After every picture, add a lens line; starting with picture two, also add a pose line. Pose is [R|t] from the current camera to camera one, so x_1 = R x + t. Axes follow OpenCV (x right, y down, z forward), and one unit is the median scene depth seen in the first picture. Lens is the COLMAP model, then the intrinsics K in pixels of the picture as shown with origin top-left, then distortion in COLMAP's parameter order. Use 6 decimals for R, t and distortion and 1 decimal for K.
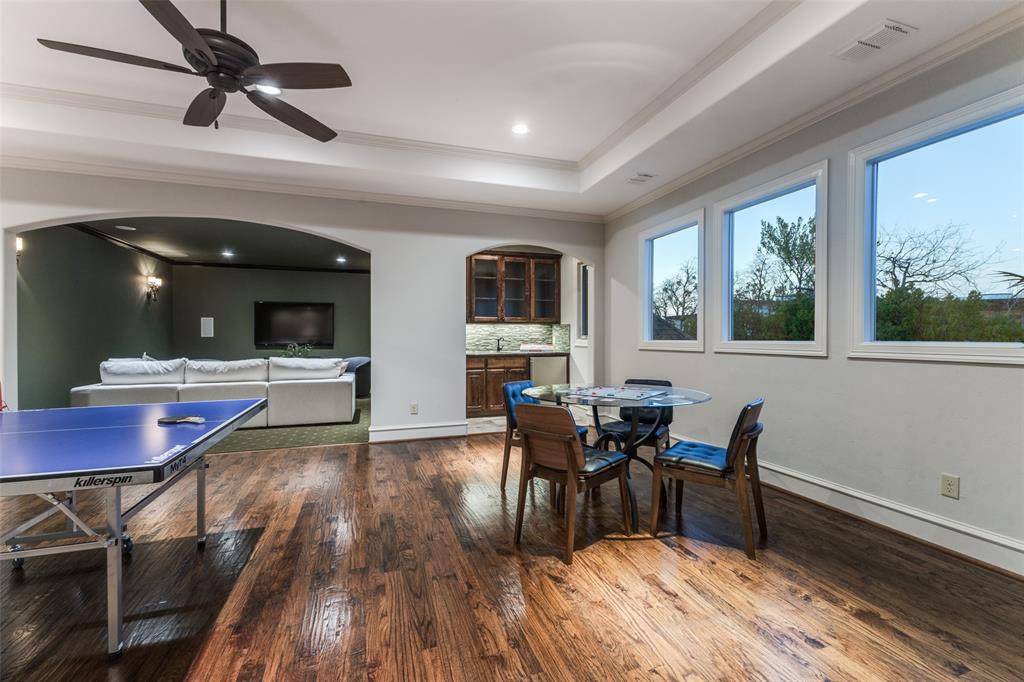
lens RADIAL K [[440.6, 0, 514.4], [0, 440.6, 338.6], [0, 0, 1]] dist [0.017791, -0.006591]
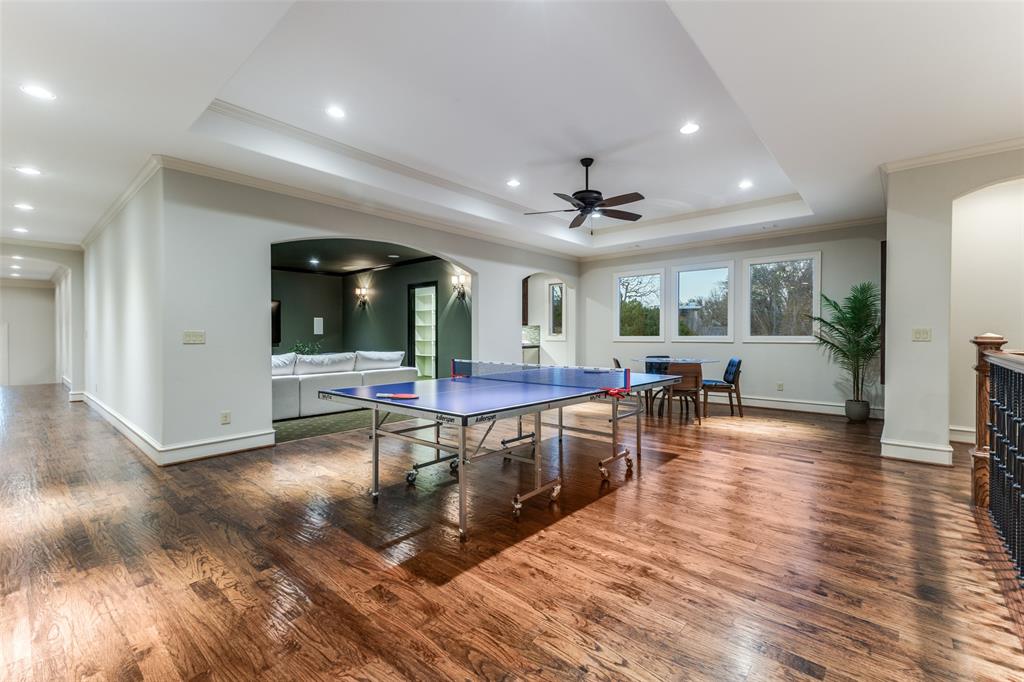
lens RADIAL K [[440.6, 0, 514.4], [0, 440.6, 338.6], [0, 0, 1]] dist [0.017791, -0.006591]
pose [[0.868188, -0.004352, 0.496216, -0.777804], [0.002150, 0.999985, 0.005010, 0.003272], [-0.496230, -0.003283, 0.868185, -0.246079]]
